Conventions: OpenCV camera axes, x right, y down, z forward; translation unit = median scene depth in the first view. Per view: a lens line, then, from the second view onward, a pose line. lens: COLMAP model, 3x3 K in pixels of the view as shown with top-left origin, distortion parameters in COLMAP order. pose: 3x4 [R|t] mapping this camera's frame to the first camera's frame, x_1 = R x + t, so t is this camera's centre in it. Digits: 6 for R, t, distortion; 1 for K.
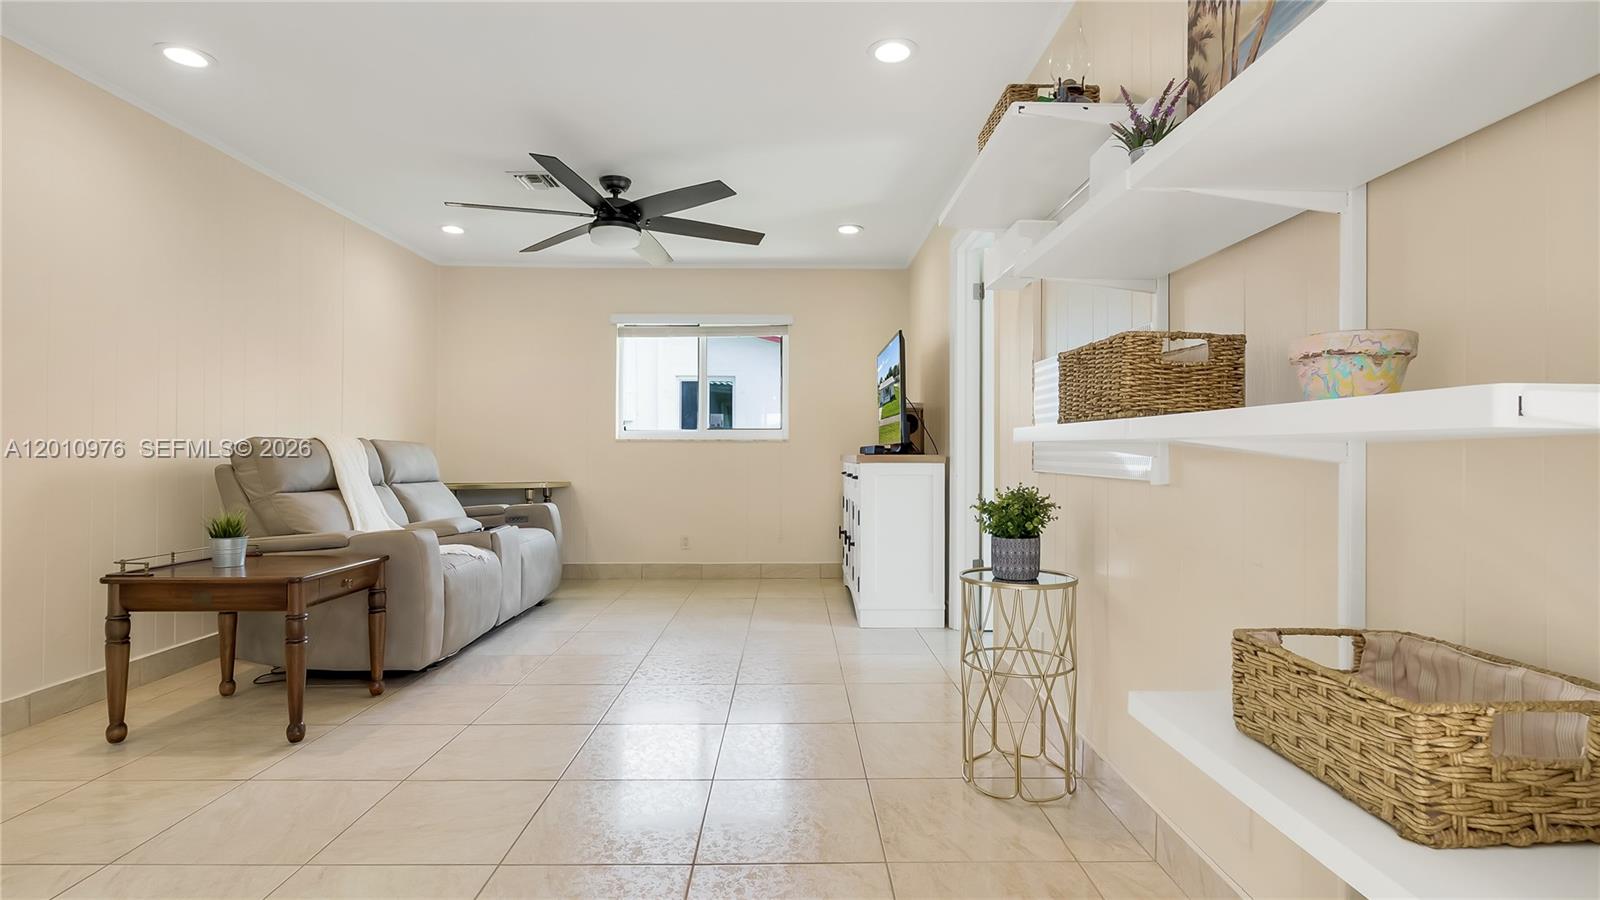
lens RADIAL K [[754.6, 0, 796.7], [0, 754.6, 435.6], [0, 0, 1]] dist [-0.009254, 0.000523]
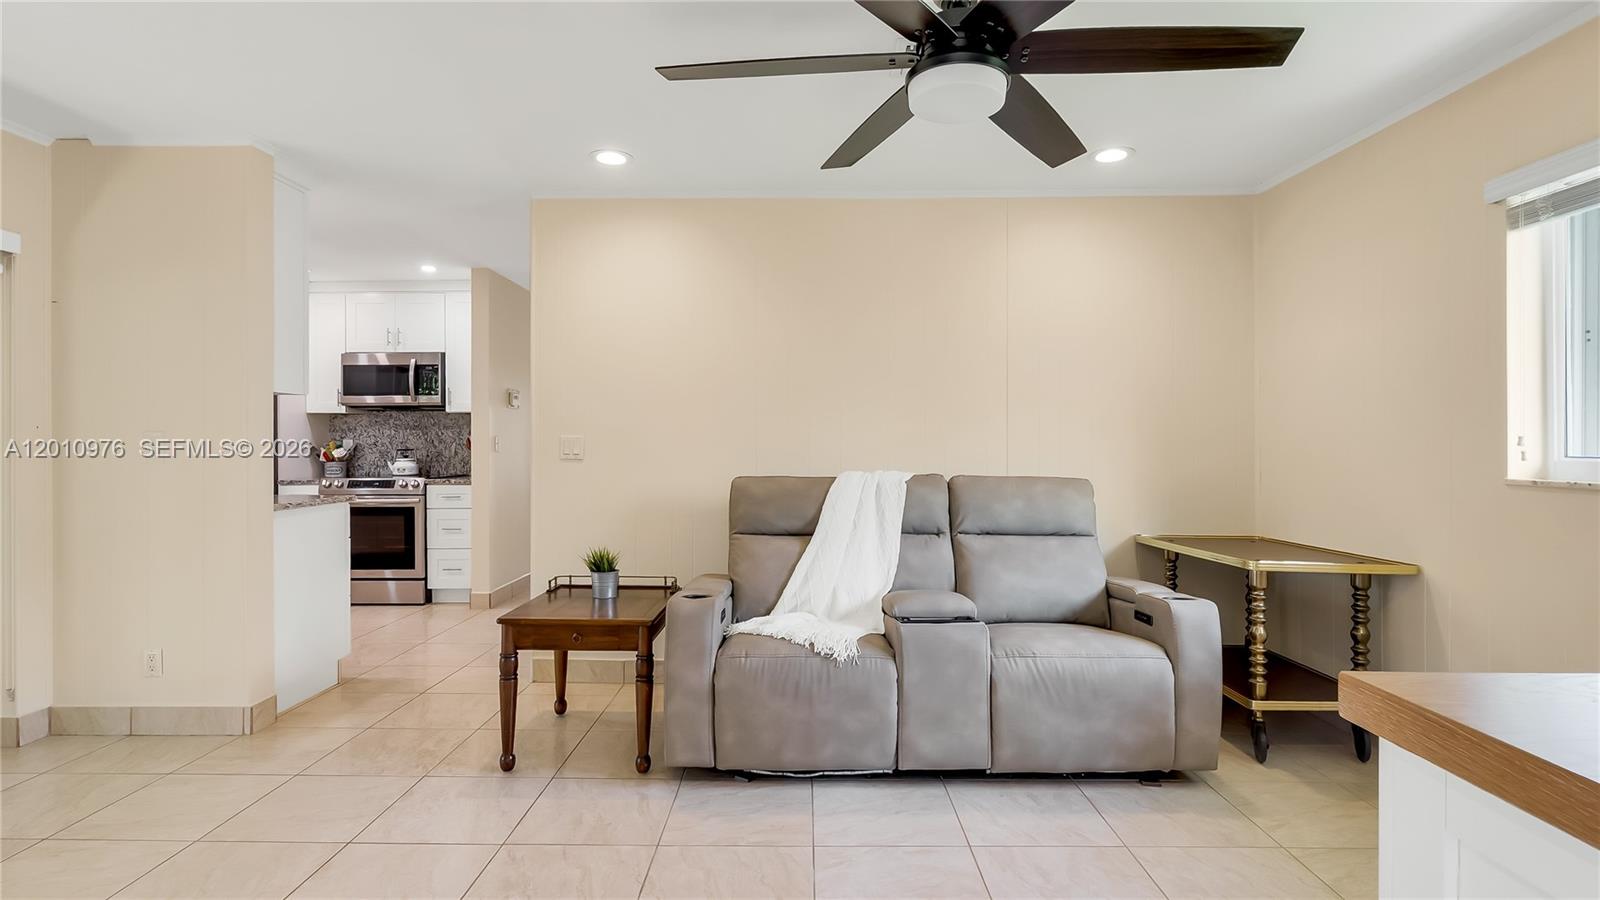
lens RADIAL K [[766.1, 0, 797.9], [0, 766.1, 443.2], [0, 0, 1]] dist [-0.004092, -0.000336]
pose [[-0.016799, -0.000627, -0.999859, 0.300206], [0.022357, 0.999750, -0.001002, -0.037554], [0.999609, -0.022370, -0.016781, 1.011016]]
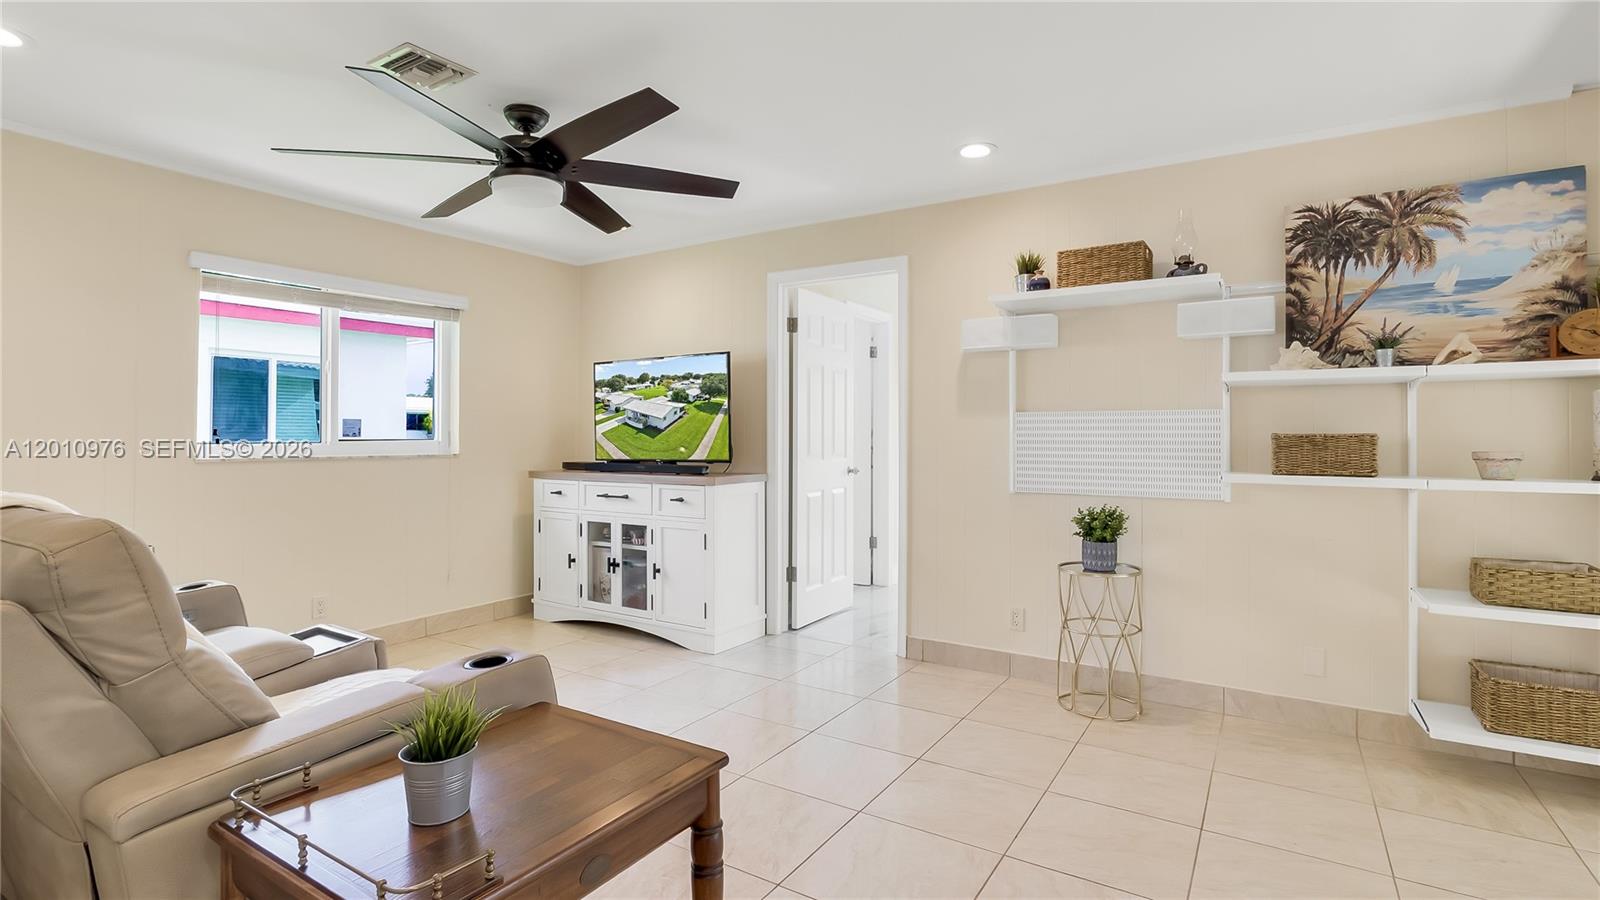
lens RADIAL K [[754.6, 0, 796.7], [0, 754.6, 435.6], [0, 0, 1]] dist [-0.009254, 0.000523]
pose [[0.547350, 0.000379, 0.836904, -0.782457], [-0.019091, 0.999745, 0.012034, -0.049615], [-0.836686, -0.022564, 0.547218, 0.439978]]
